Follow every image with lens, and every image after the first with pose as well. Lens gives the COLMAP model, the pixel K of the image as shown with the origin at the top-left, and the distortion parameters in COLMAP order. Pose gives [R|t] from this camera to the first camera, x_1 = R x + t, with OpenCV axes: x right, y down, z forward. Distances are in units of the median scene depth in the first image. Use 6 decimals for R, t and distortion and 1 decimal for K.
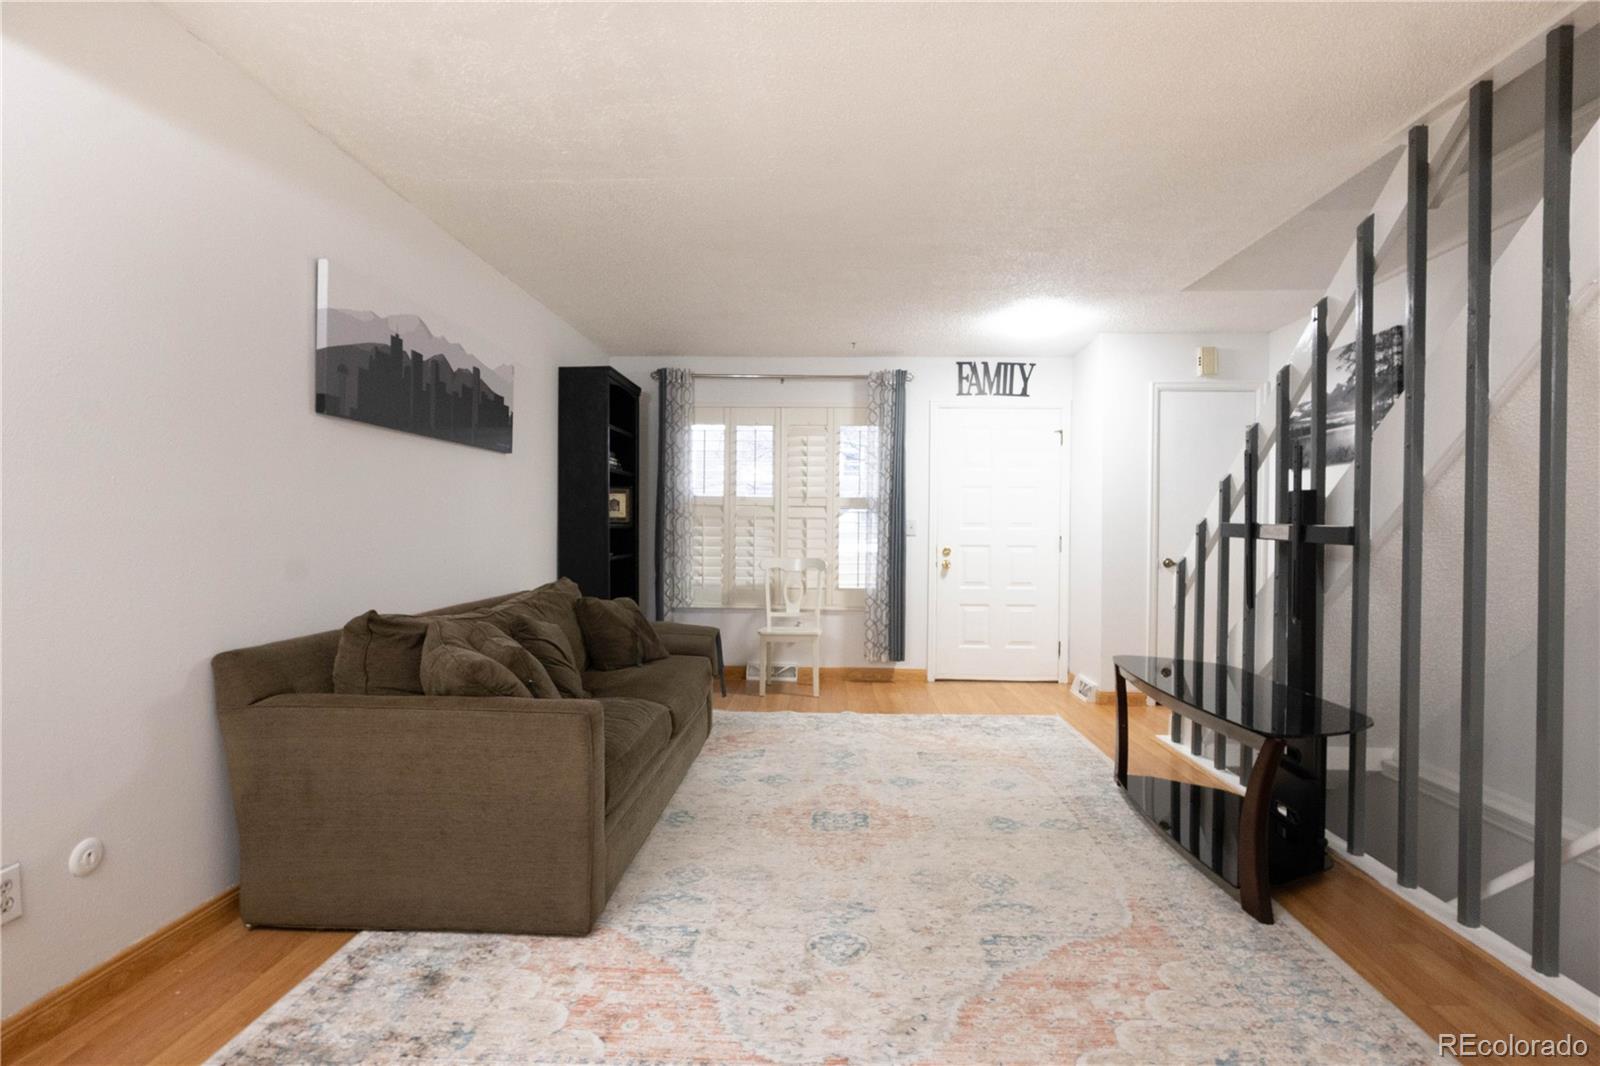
lens RADIAL K [[789.9, 0, 800.0], [0, 789.9, 538.4], [0, 0, 1]] dist [-0.000703, 0.001019]
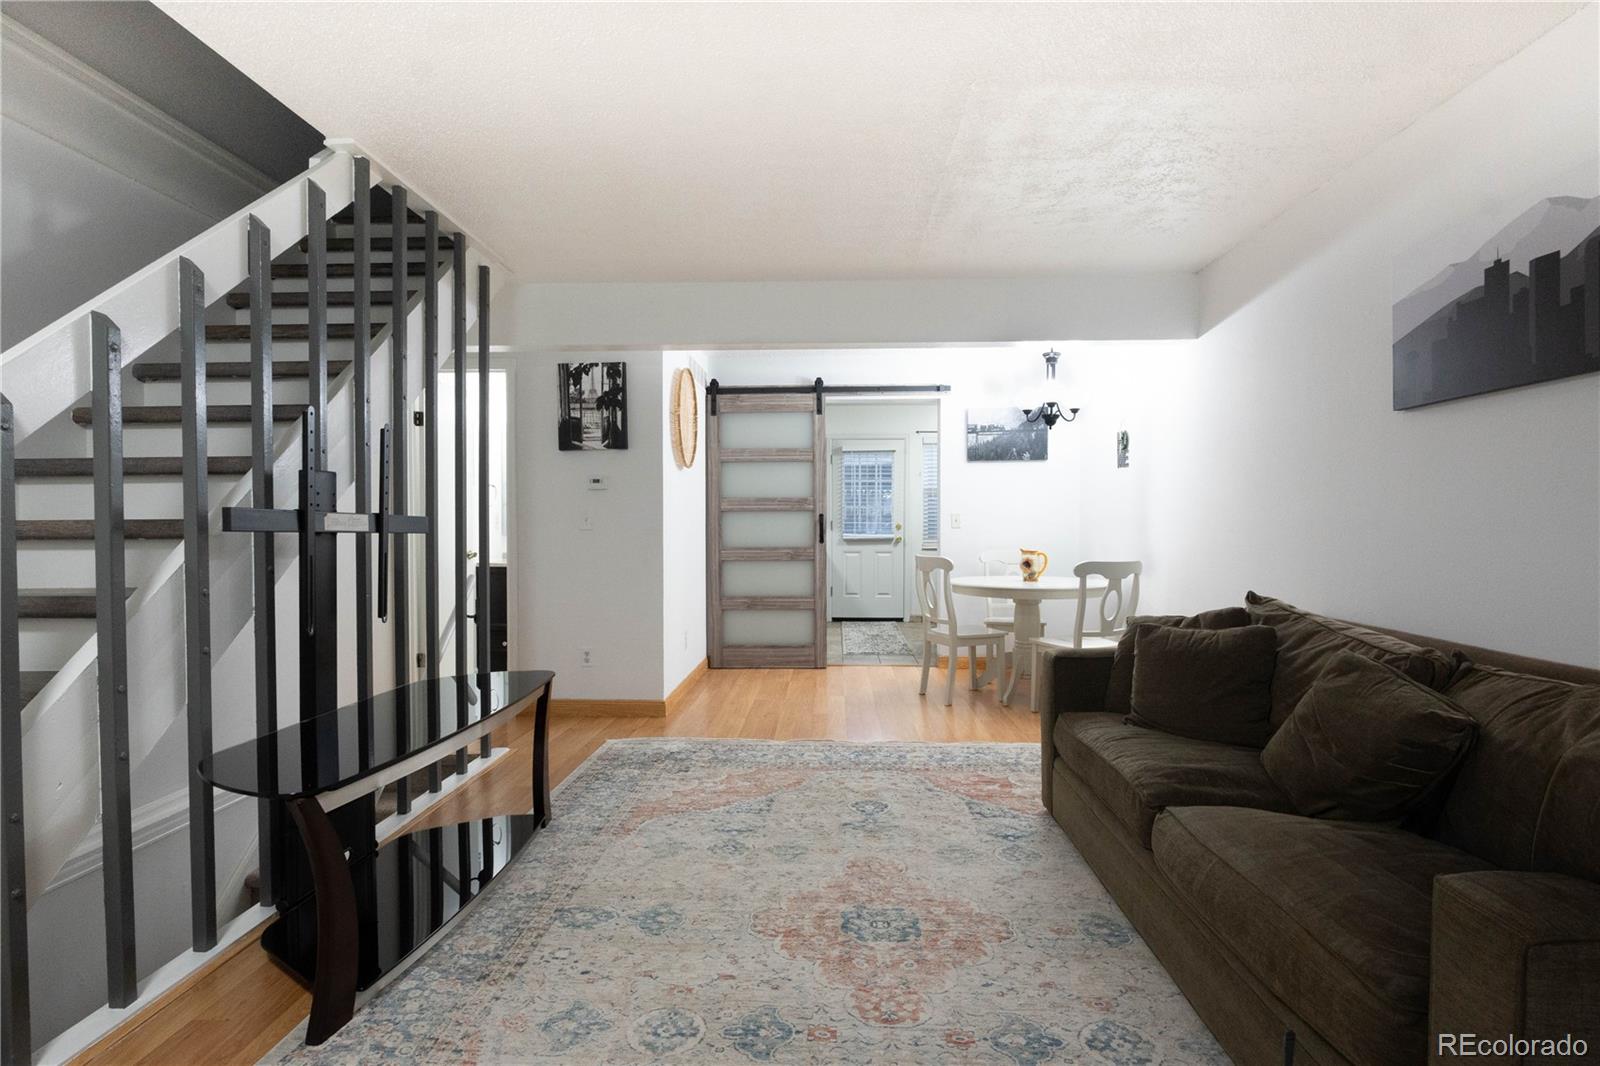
lens RADIAL K [[788.1, 0, 802.4], [0, 788.1, 538.2], [0, 0, 1]] dist [-0.006852, 0.005802]
pose [[-0.999963, -0.007888, -0.003538, 0.132024], [-0.008005, 0.999375, 0.034423, -0.022701], [0.003265, 0.034450, -0.999401, 1.757282]]
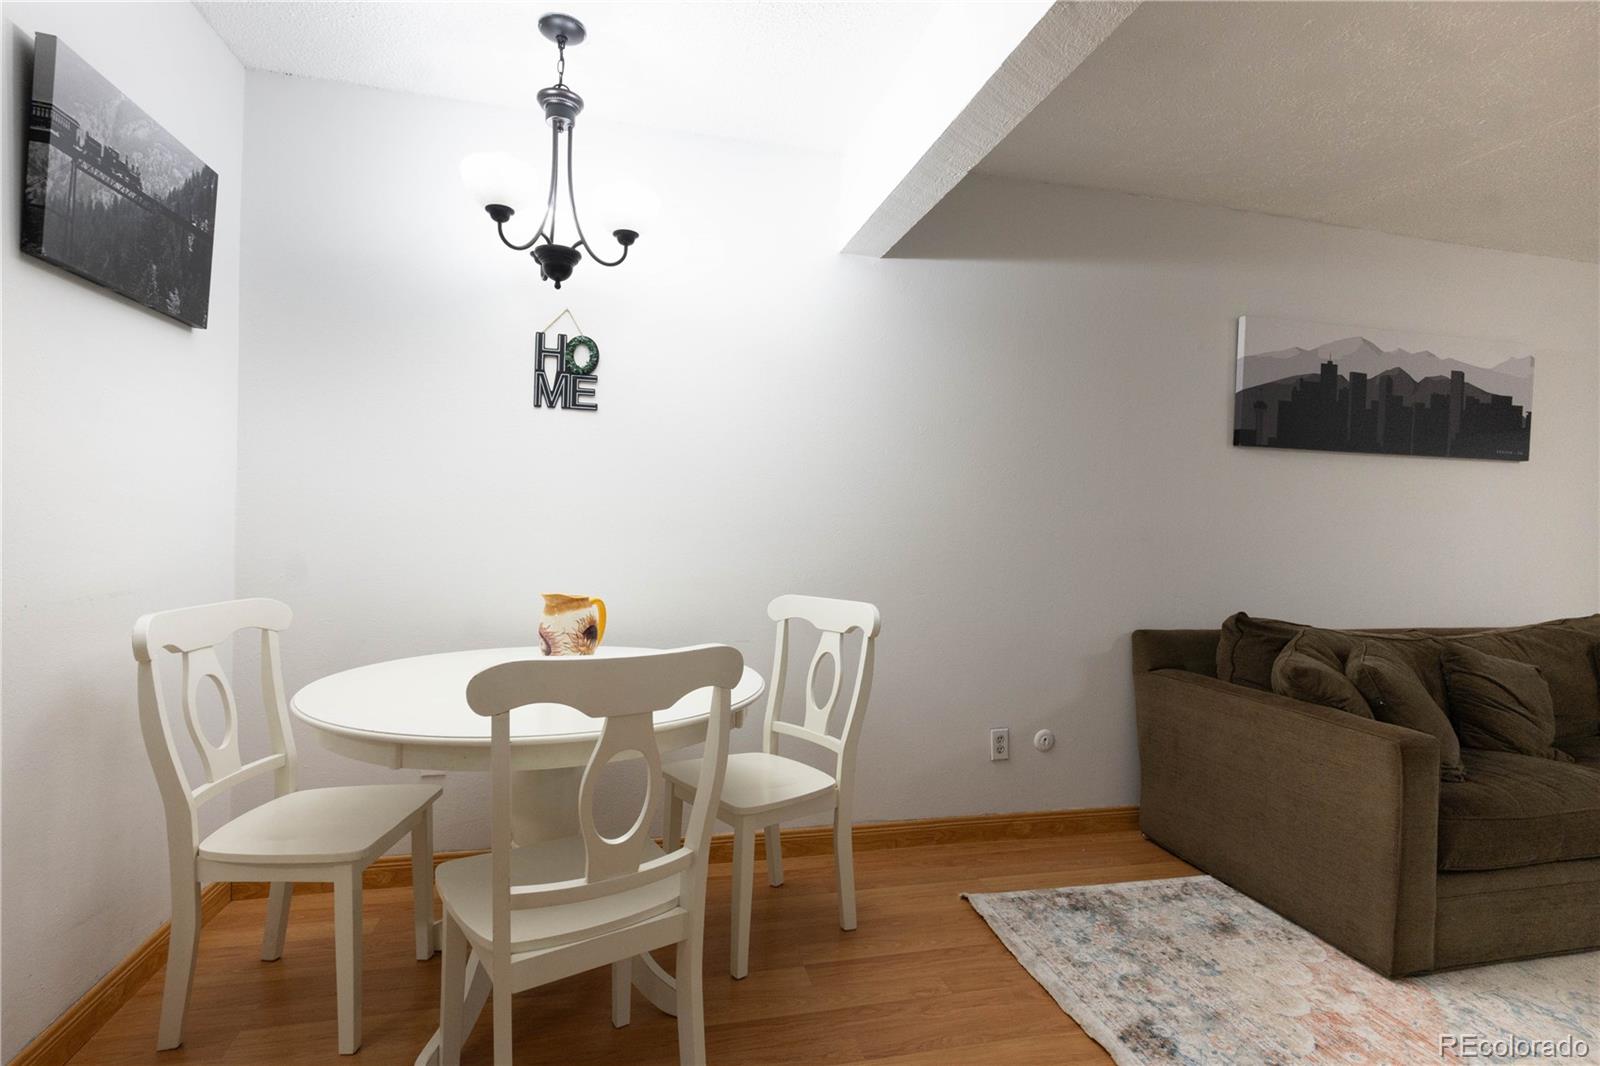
lens RADIAL K [[786.2, 0, 803.3], [0, 786.2, 539.9], [0, 0, 1]] dist [0.002754, -0.001507]
pose [[0.283132, 0.014354, -0.958974, 0.308259], [-0.037436, 0.999291, 0.003905, 0.002931], [0.958350, 0.034795, 0.283469, 0.034628]]
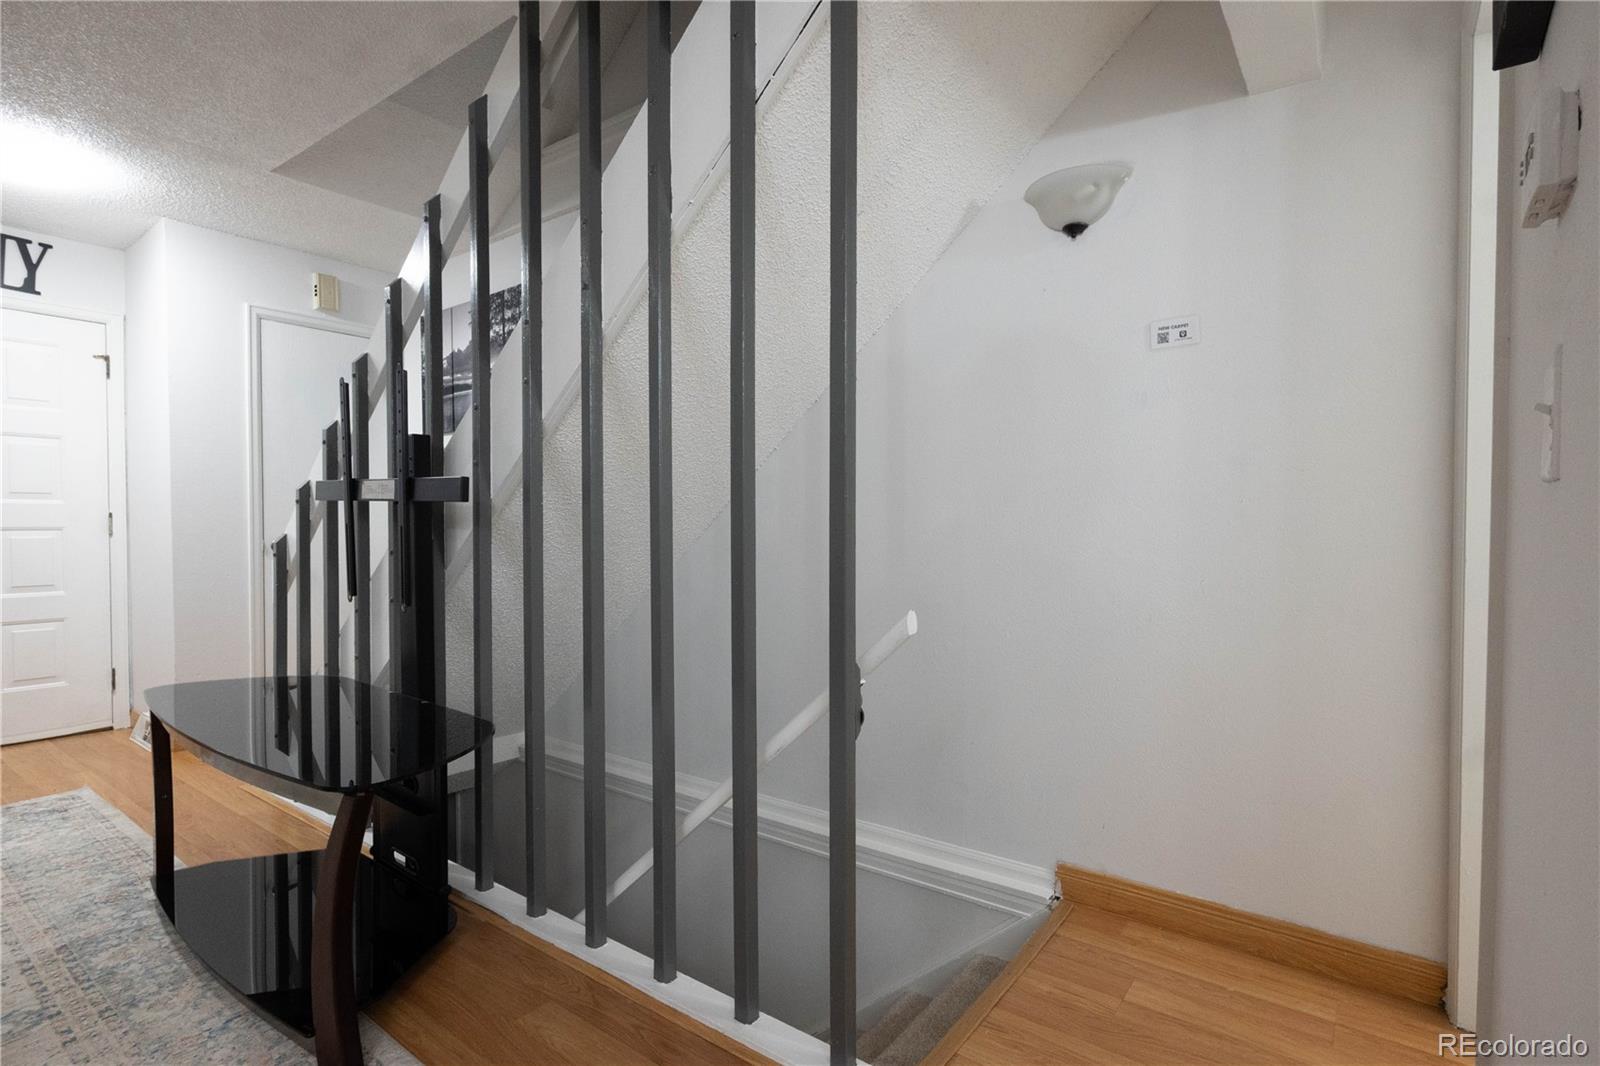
lens RADIAL K [[788.2, 0, 805.9], [0, 788.2, 538.8], [0, 0, 1]] dist [-0.000744, 0.001398]
pose [[0.563364, -0.024889, 0.825834, 0.210617], [0.014092, 0.999690, 0.020515, 0.027239], [-0.826089, 0.000081, 0.563540, 0.248878]]
